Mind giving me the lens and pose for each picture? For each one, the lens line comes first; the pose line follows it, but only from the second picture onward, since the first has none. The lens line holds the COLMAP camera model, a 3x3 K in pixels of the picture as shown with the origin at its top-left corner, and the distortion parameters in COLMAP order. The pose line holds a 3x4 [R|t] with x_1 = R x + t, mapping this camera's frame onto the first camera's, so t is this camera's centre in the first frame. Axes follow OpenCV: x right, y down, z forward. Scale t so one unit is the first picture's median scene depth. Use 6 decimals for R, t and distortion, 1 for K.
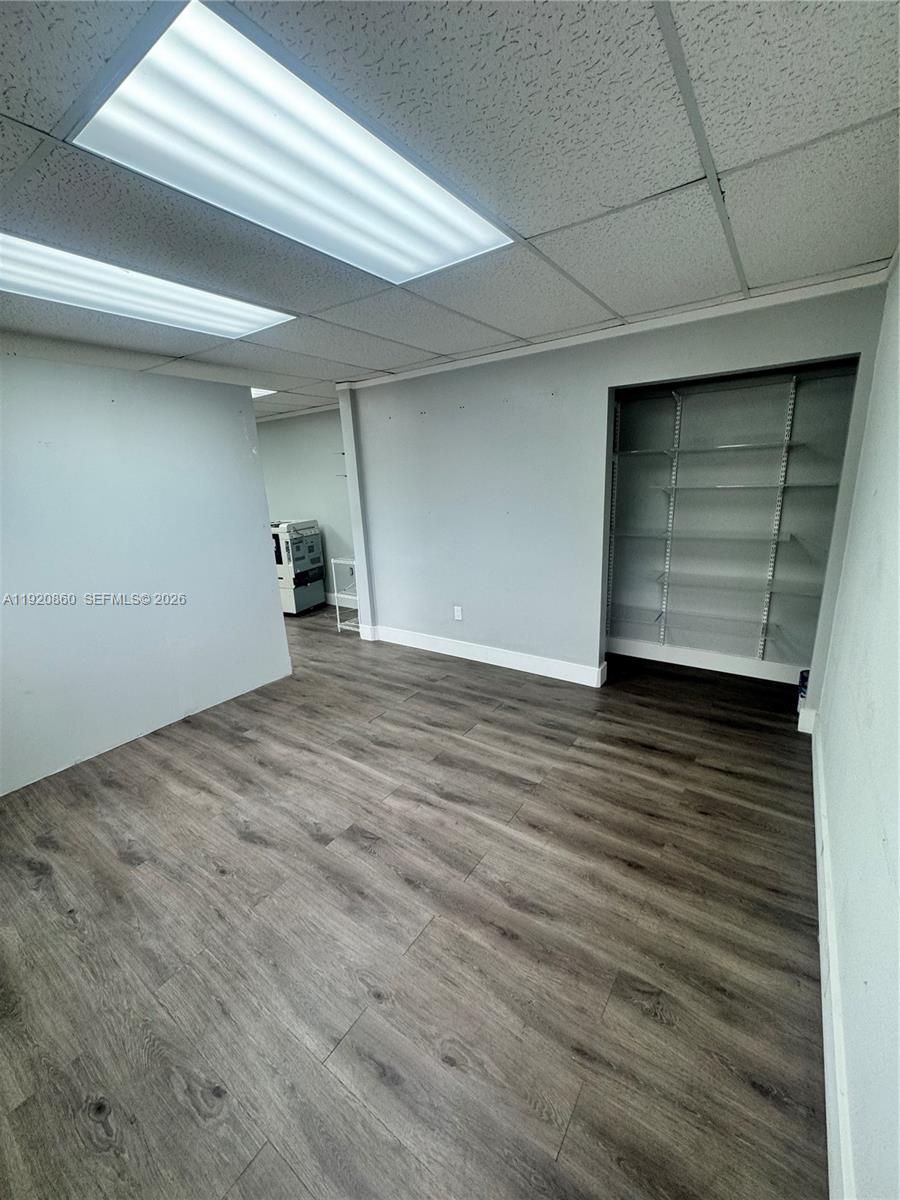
lens RADIAL K [[480.0, 0, 451.8], [0, 480.0, 599.9], [0, 0, 1]] dist [-0.004628, 0.001040]
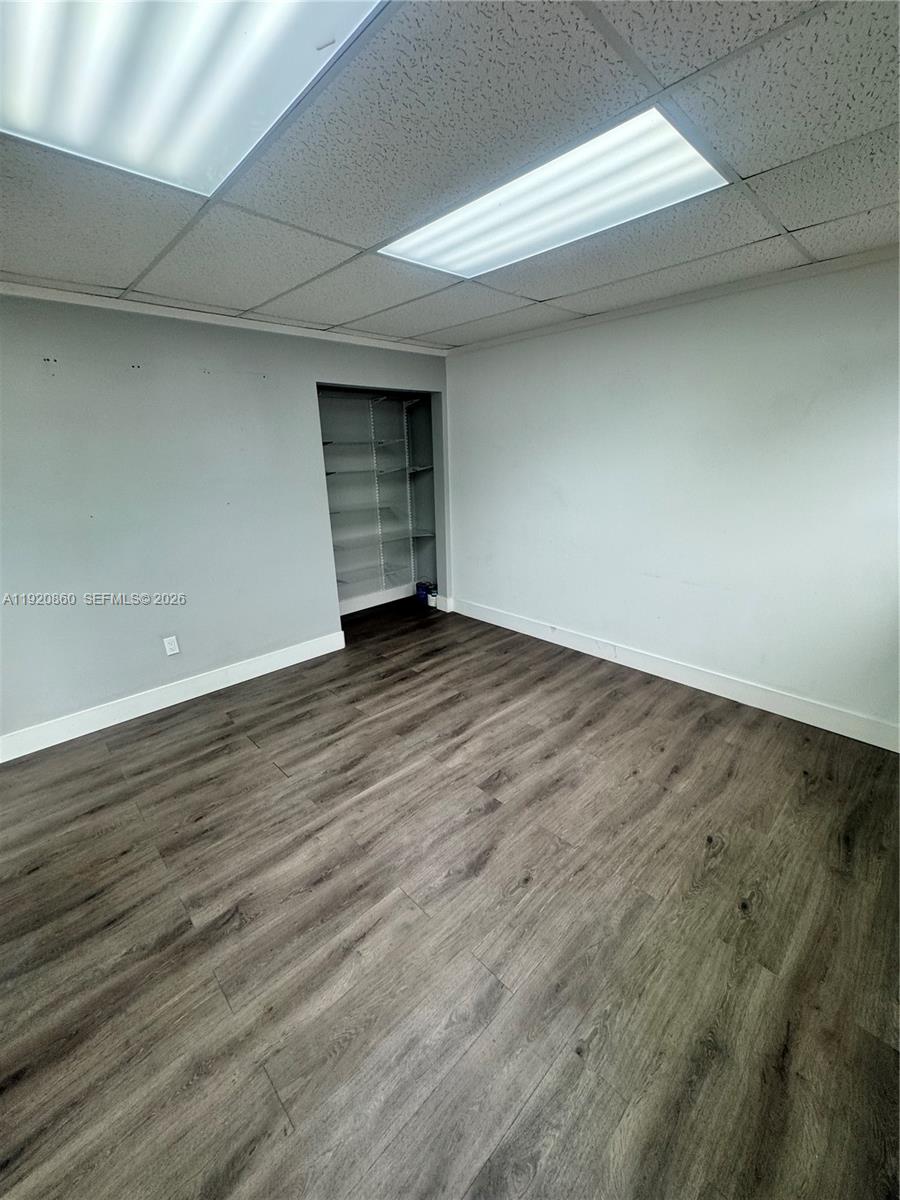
lens RADIAL K [[480.0, 0, 451.3], [0, 480.0, 599.1], [0, 0, 1]] dist [-0.004628, 0.001040]
pose [[0.186051, -0.256028, 0.948596, -0.962142], [0.265672, 0.942599, 0.202302, -0.122543], [-0.945940, 0.214377, 0.243391, 0.625159]]
